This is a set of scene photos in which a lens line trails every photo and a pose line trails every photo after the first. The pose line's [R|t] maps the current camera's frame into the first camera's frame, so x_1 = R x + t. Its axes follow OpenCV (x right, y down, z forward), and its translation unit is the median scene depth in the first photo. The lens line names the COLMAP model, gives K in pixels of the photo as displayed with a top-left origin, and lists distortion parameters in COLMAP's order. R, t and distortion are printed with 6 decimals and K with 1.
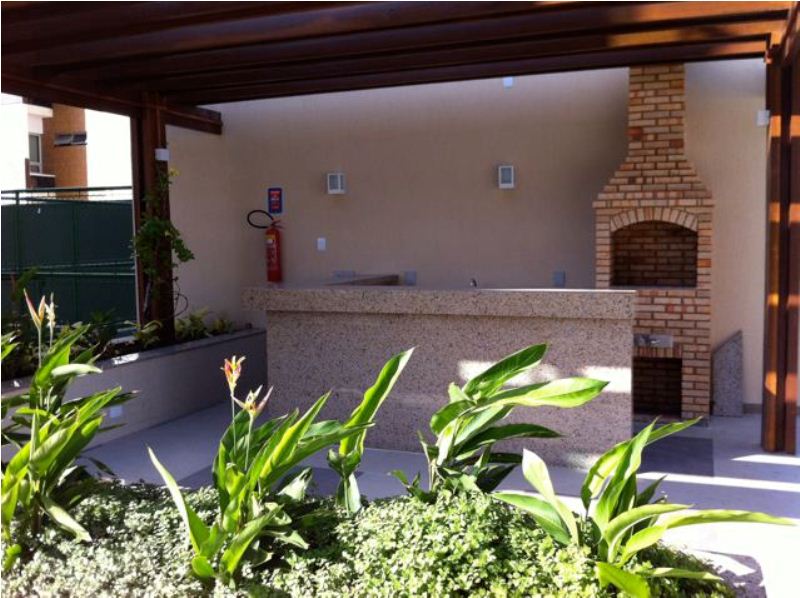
lens RADIAL K [[804.7, 0, 400.0], [0, 804.7, 299.0], [0, 0, 1]] dist [0.104228, -0.367723]
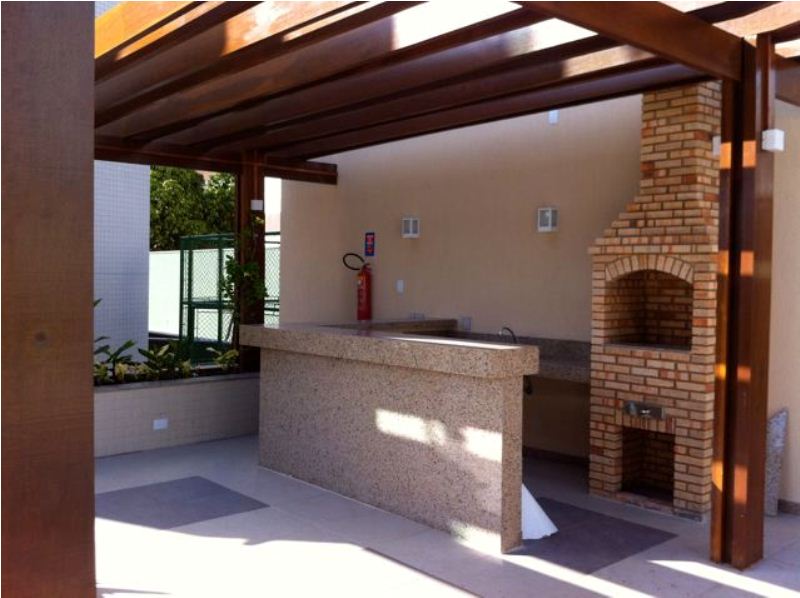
lens RADIAL K [[804.7, 0, 400.0], [0, 804.7, 299.0], [0, 0, 1]] dist [0.104228, -0.367723]
pose [[0.873951, 0.033459, -0.484861, 0.494516], [-0.056162, 0.997897, -0.032369, -0.023025], [0.482758, 0.055520, 0.873992, 0.124157]]
